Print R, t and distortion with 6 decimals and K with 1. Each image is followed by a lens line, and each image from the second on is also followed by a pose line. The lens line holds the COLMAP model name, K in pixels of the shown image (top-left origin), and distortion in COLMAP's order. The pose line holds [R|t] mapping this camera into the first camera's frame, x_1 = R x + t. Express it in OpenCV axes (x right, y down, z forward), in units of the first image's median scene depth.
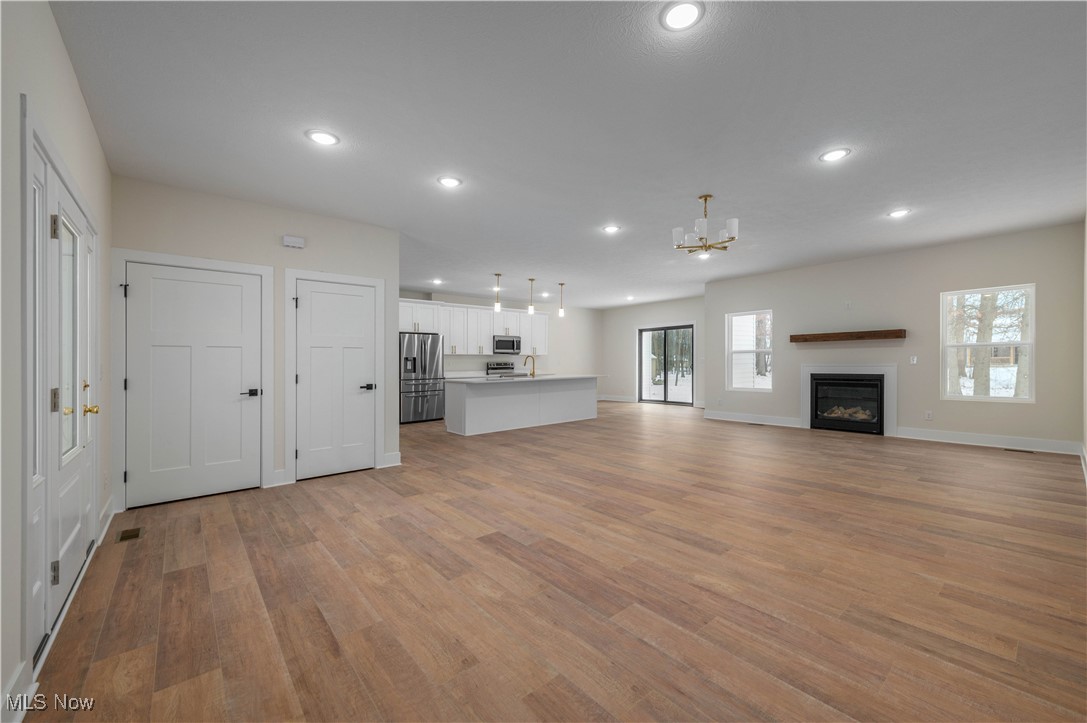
lens RADIAL K [[431.3, 0, 555.9], [0, 431.3, 371.2], [0, 0, 1]] dist [0.013899, -0.002600]
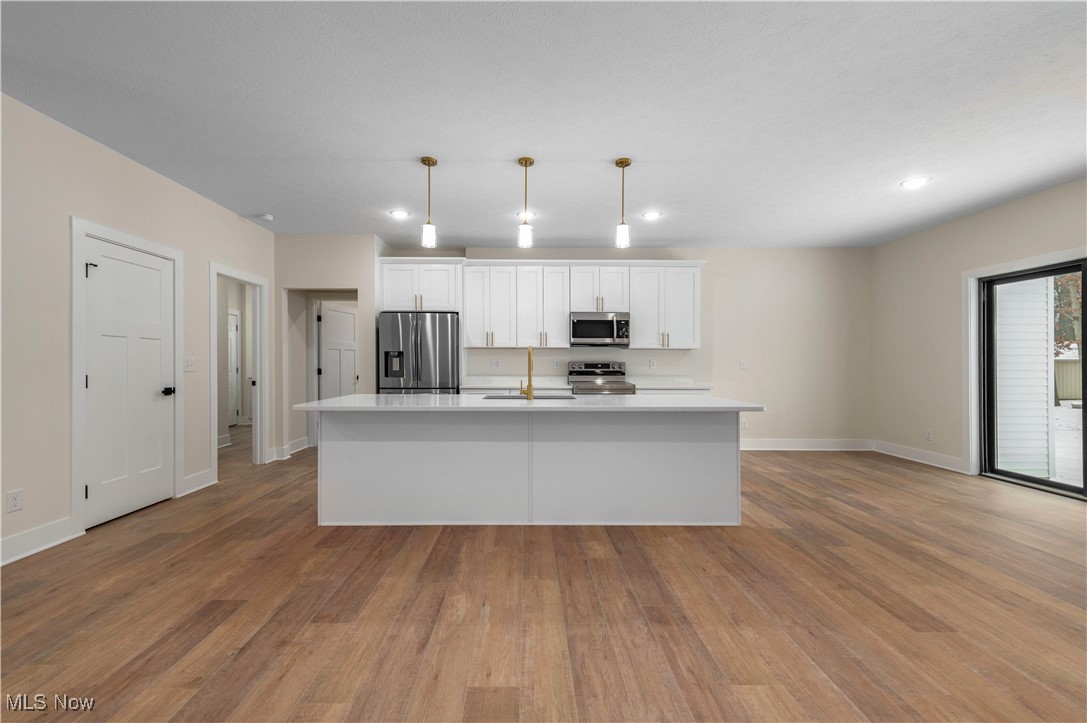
lens RADIAL K [[431.3, 0, 528.9], [0, 431.3, 373.2], [0, 0, 1]] dist [0.013899, -0.002600]
pose [[0.769278, 0.033526, -0.638033, 0.198071], [-0.025639, 0.999438, 0.021603, -0.019935], [0.638399, -0.000260, 0.769706, 0.662624]]
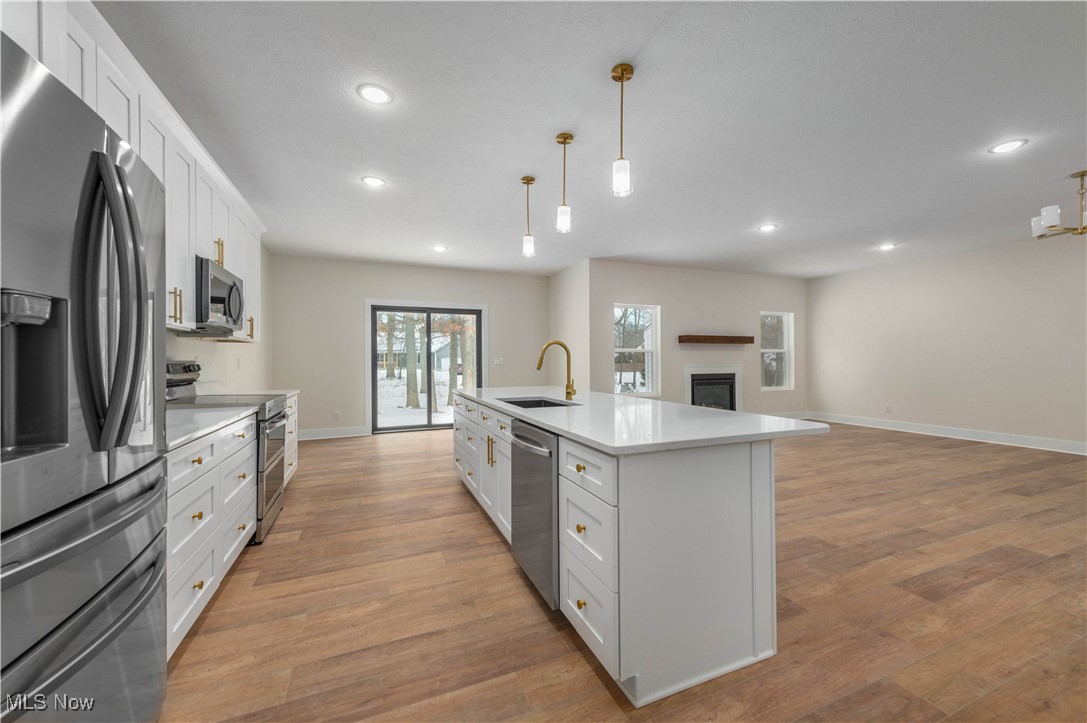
lens RADIAL K [[431.3, 0, 564.8], [0, 431.3, 359.8], [0, 0, 1]] dist [0.013899, -0.002600]
pose [[0.276488, 0.013679, 0.960920, -0.402919], [0.022036, 0.999546, -0.020570, -0.012462], [-0.960765, 0.026862, 0.276061, 0.869962]]
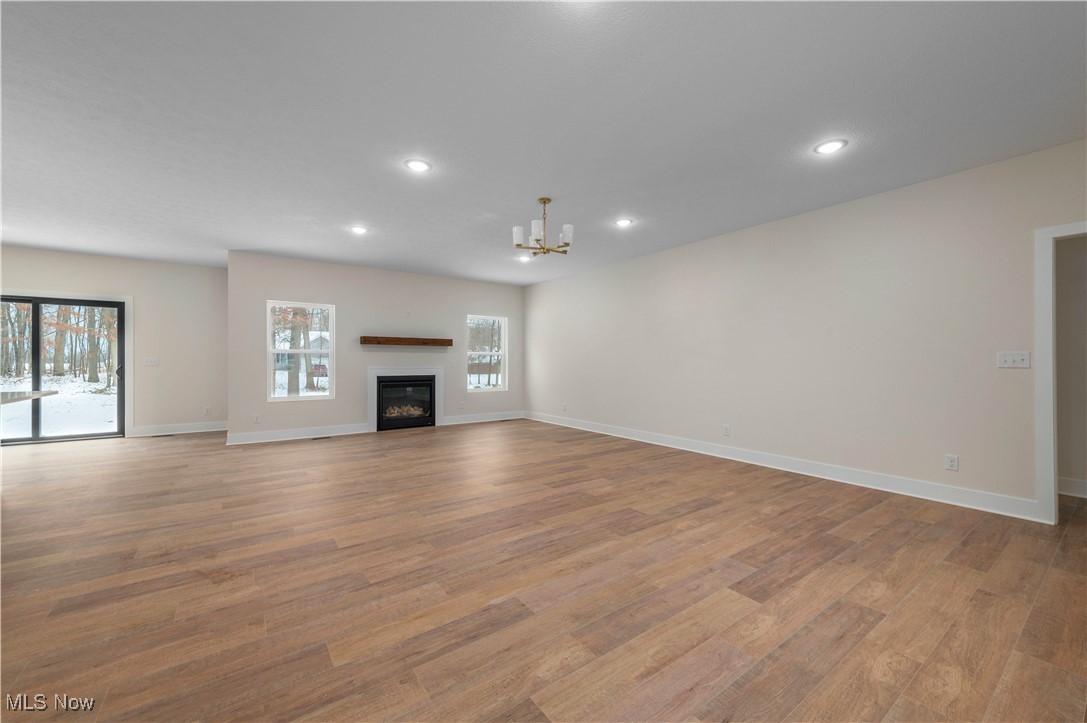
lens RADIAL K [[431.3, 0, 558.2], [0, 431.3, 362.4], [0, 0, 1]] dist [0.013899, -0.002600]
pose [[0.065323, 0.010394, 0.997810, -0.326772], [0.019750, 0.999736, -0.011708, -0.005504], [-0.997669, 0.020472, 0.065100, 0.446690]]
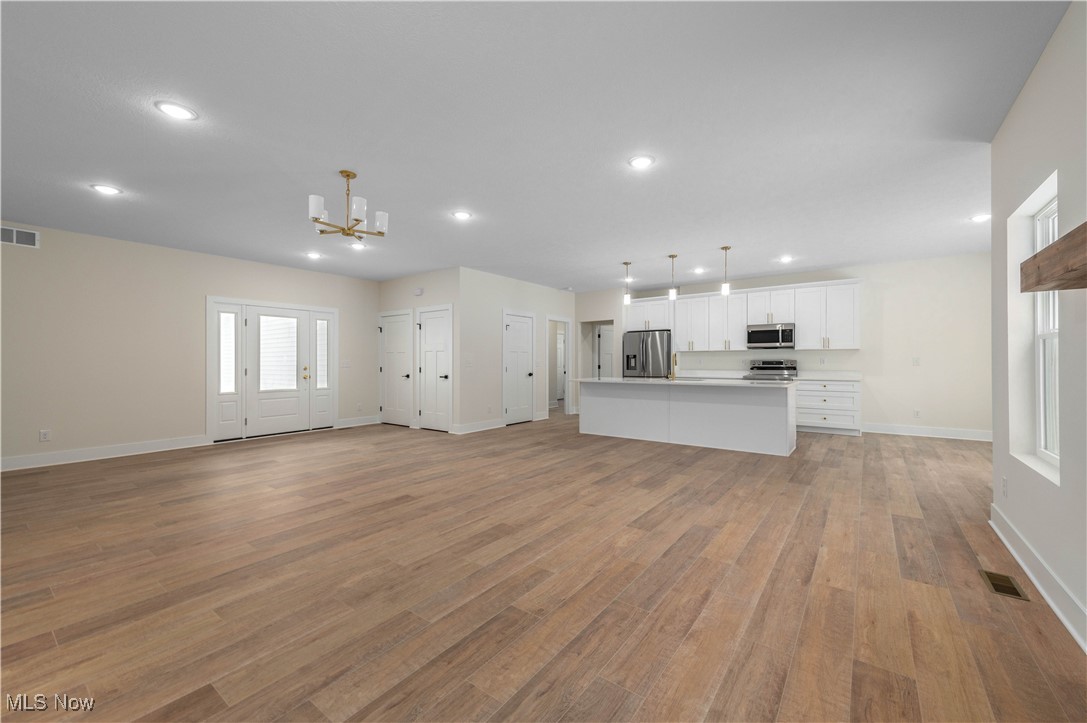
lens RADIAL K [[431.3, 0, 560.8], [0, 431.3, 353.2], [0, 0, 1]] dist [0.013899, -0.002600]
pose [[0.237484, -0.006392, -0.971370, 0.637363], [-0.020068, 0.999733, -0.011485, -0.020977], [0.971184, 0.022221, 0.237293, 0.596532]]
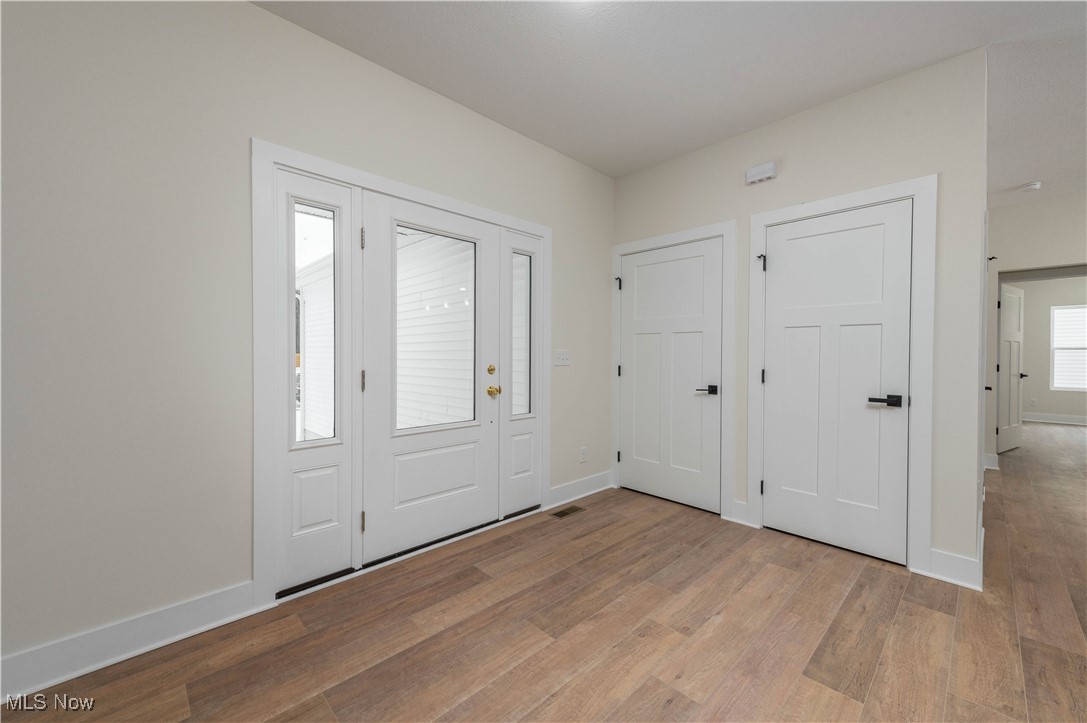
lens RADIAL K [[431.3, 0, 556.0], [0, 431.3, 351.7], [0, 0, 1]] dist [0.013899, -0.002600]
pose [[0.082925, 0.010979, -0.996495, 0.022676], [-0.028352, 0.999561, 0.008653, -0.008326], [0.996152, 0.027535, 0.083200, 0.329391]]
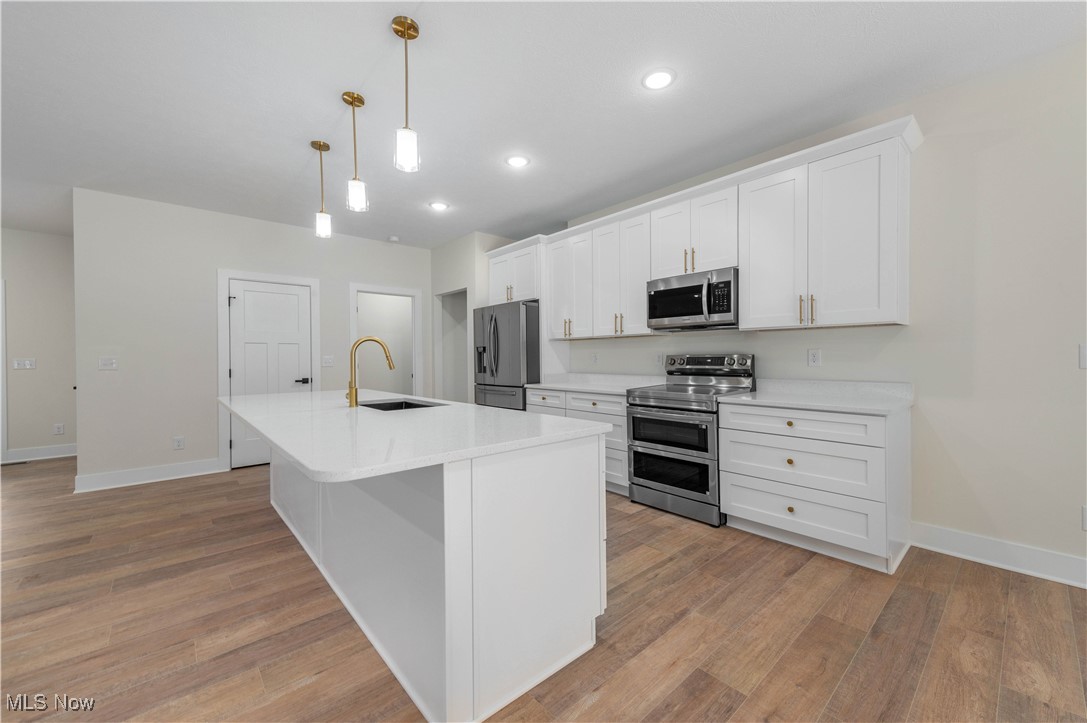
lens RADIAL K [[431.3, 0, 571.1], [0, 431.3, 363.8], [0, 0, 1]] dist [0.013899, -0.002600]
pose [[0.045402, 0.028918, -0.998550, 0.260078], [-0.010177, 0.999542, 0.028484, -0.027749], [0.998917, 0.008869, 0.045676, 1.109327]]
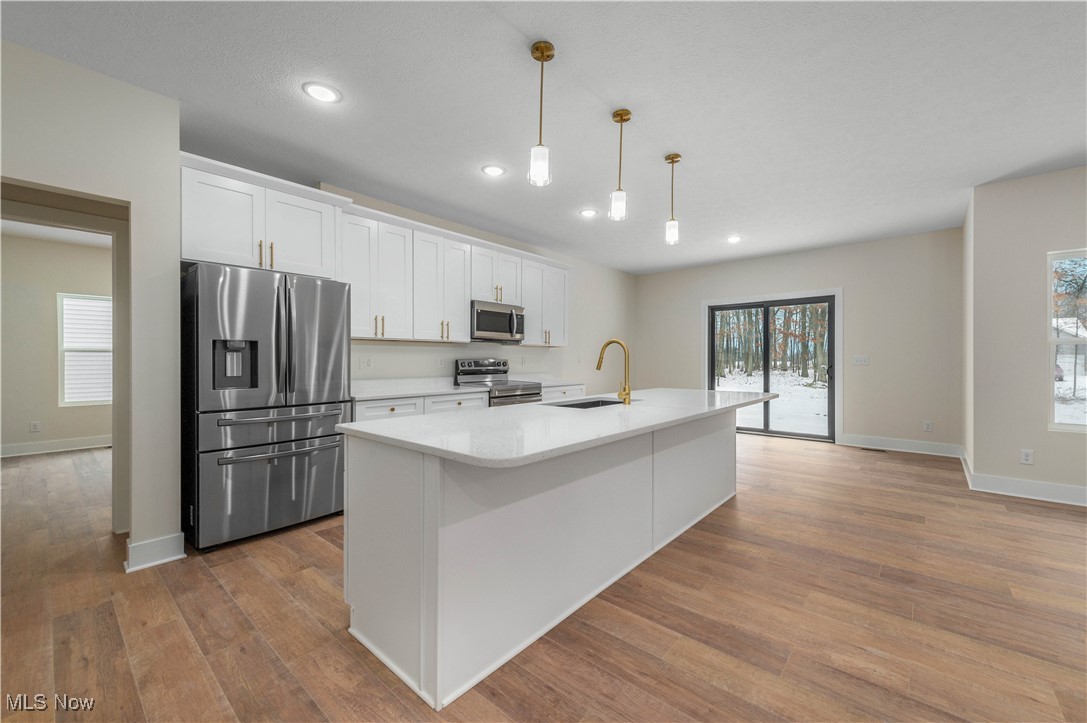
lens RADIAL K [[431.3, 0, 551.6], [0, 431.3, 360.8], [0, 0, 1]] dist [0.013899, -0.002600]
pose [[0.987114, 0.011148, 0.159629, -0.161291], [-0.007722, 0.999727, -0.022064, -0.011463], [-0.159832, 0.020547, 0.986930, 0.654081]]
